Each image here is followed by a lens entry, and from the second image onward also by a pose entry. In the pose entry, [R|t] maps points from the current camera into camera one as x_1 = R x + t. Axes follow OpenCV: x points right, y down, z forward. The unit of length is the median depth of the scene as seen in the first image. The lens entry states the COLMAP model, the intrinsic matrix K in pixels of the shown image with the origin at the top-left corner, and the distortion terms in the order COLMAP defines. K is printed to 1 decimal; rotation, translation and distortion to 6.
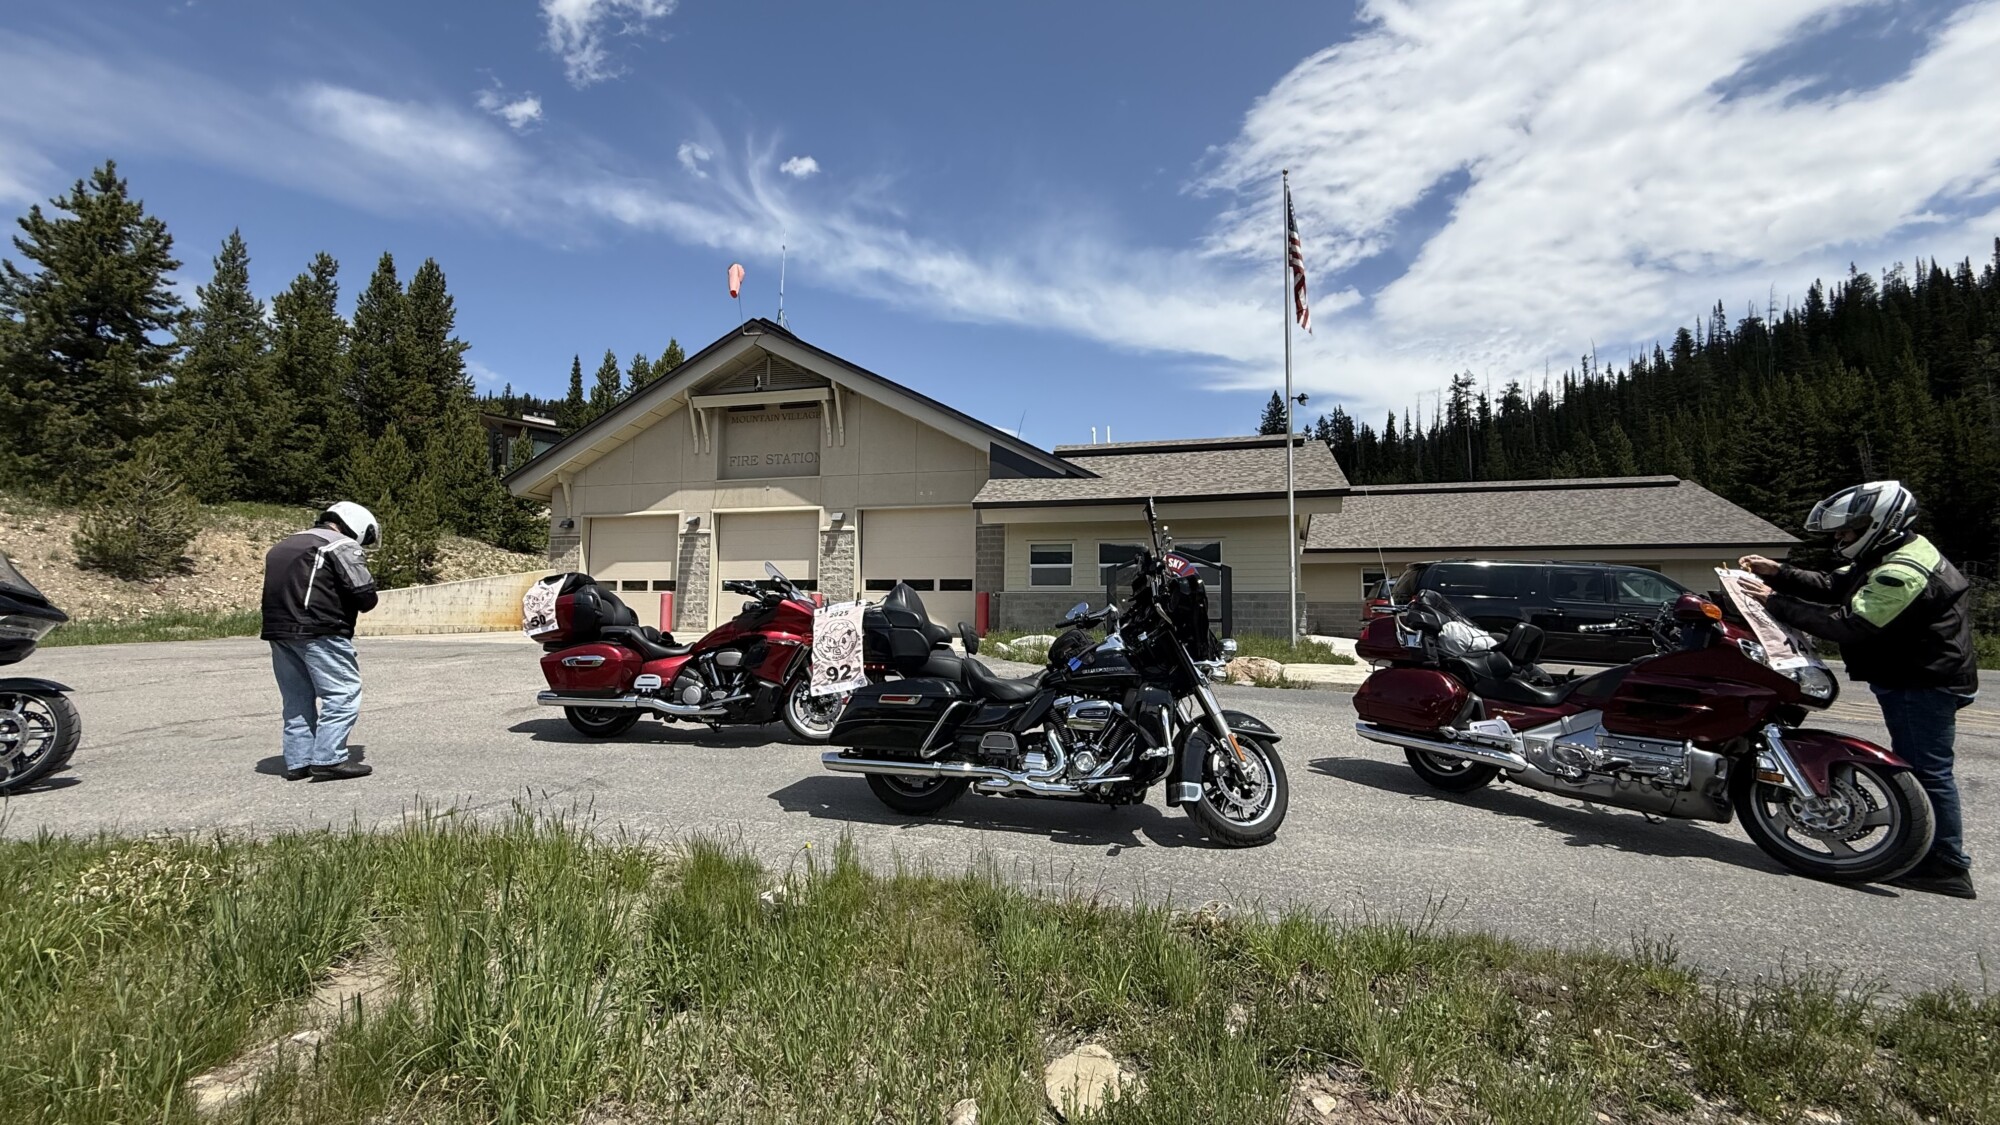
lens RADIAL K [[788.5, 0, 1000.0], [0, 788.5, 562.5], [0, 0, 1]] dist [0.009865, 0.000023]
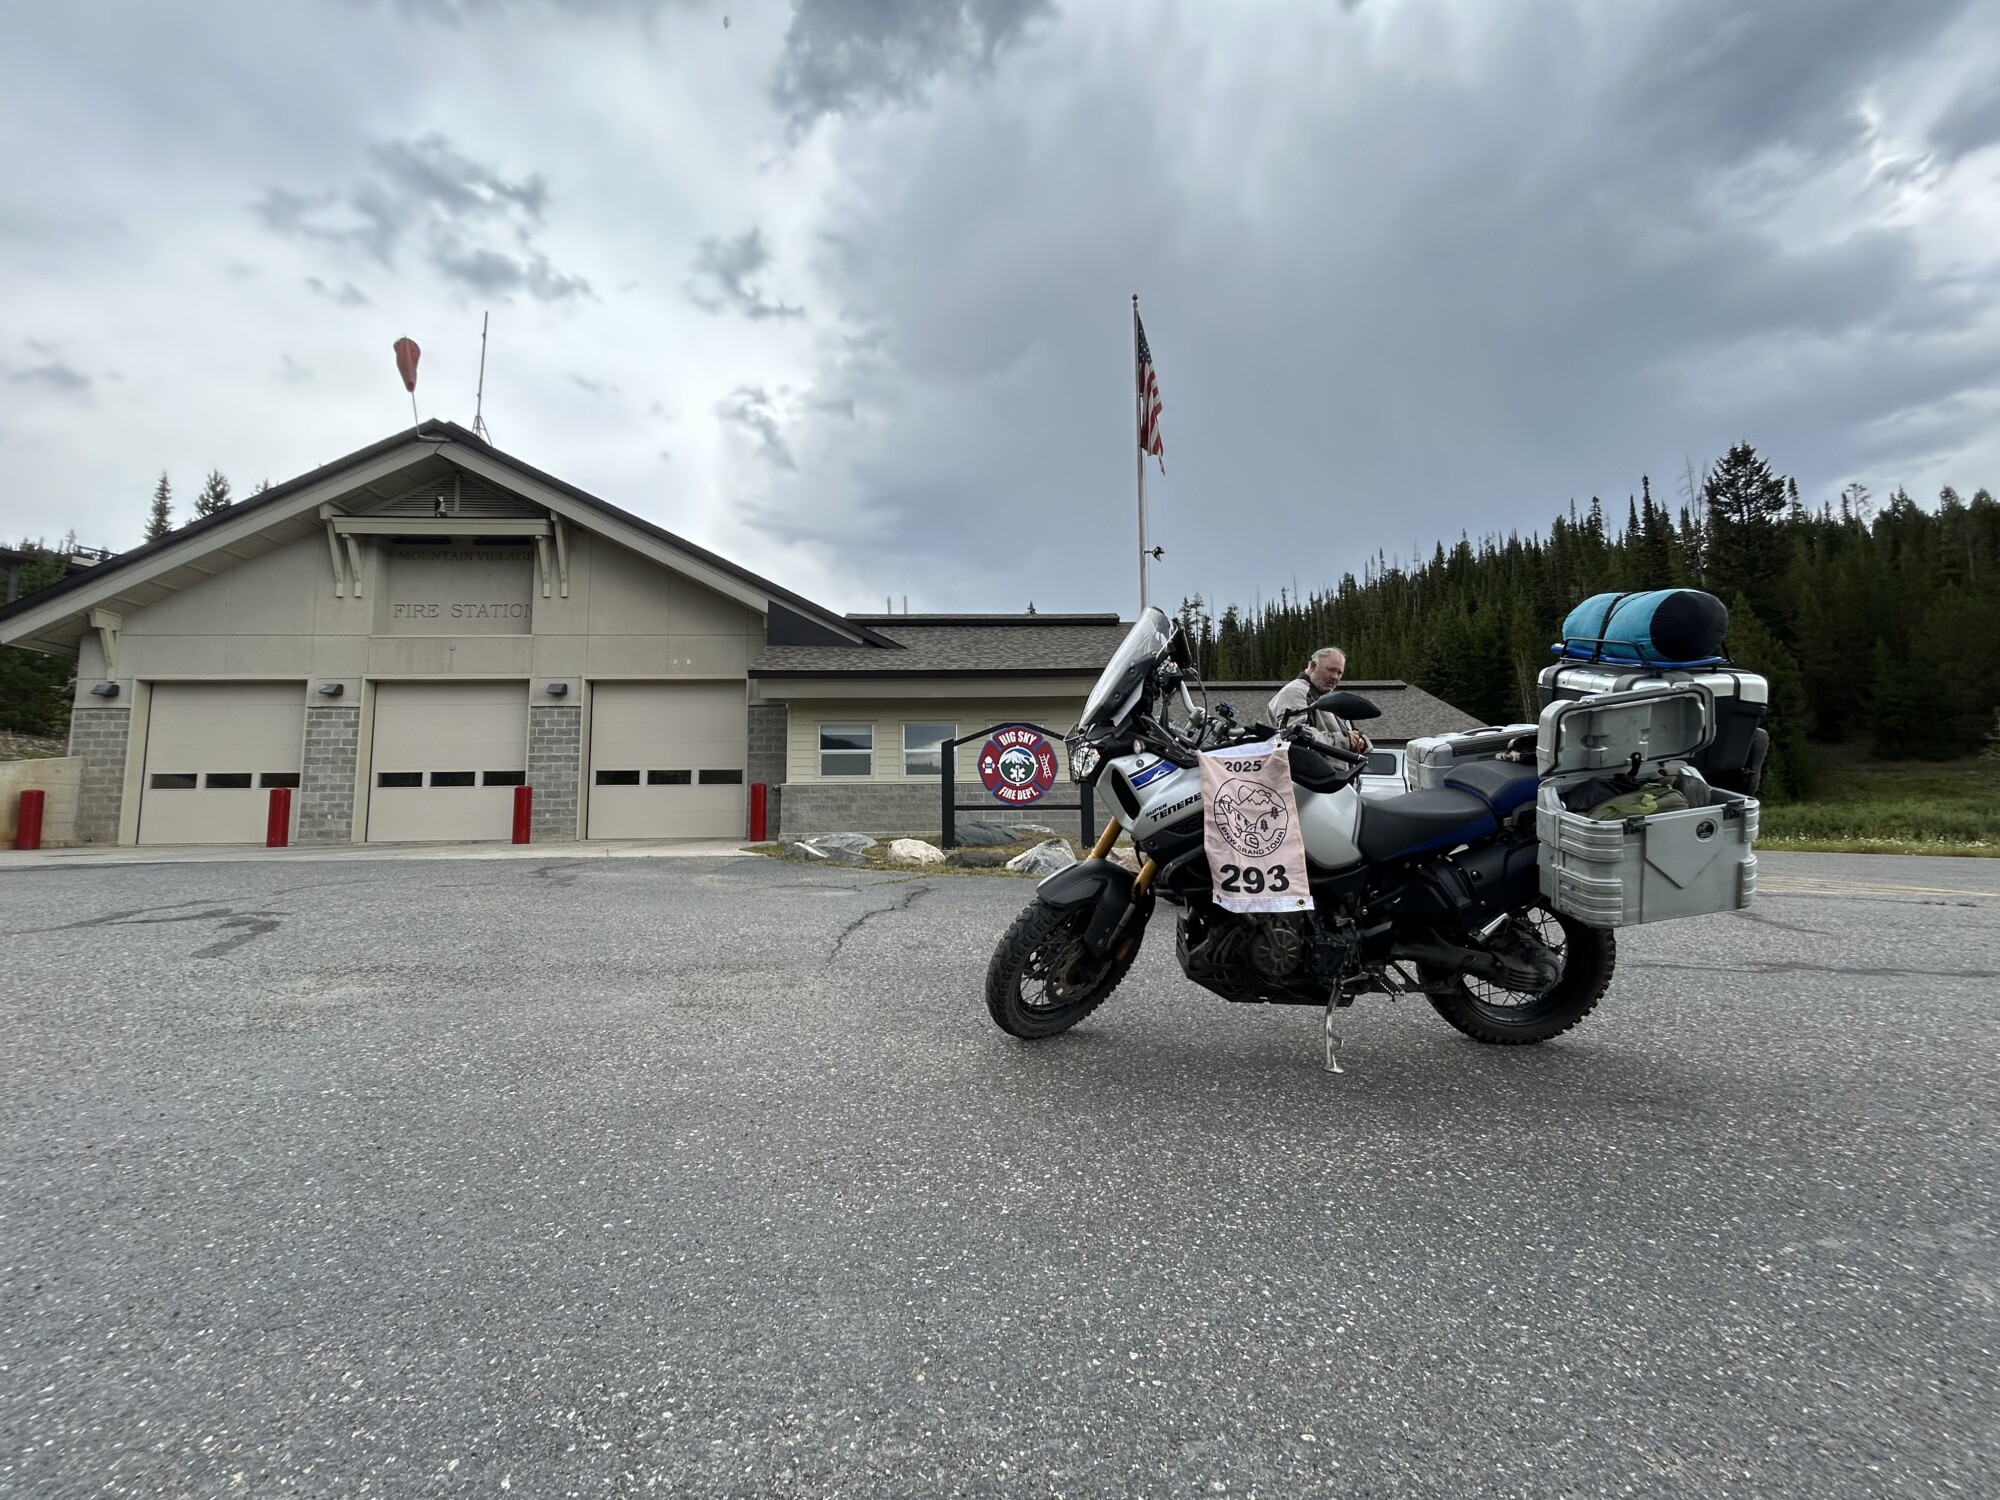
lens RADIAL K [[802.9, 0, 1000.0], [0, 802.9, 750.0], [0, 0, 1]] dist [-0.021763, 0.015976]
pose [[0.953382, 0.008529, 0.301645, -0.028346], [-0.001076, 0.999690, -0.024865, 0.019331], [-0.301764, 0.023382, 0.953096, 0.128646]]
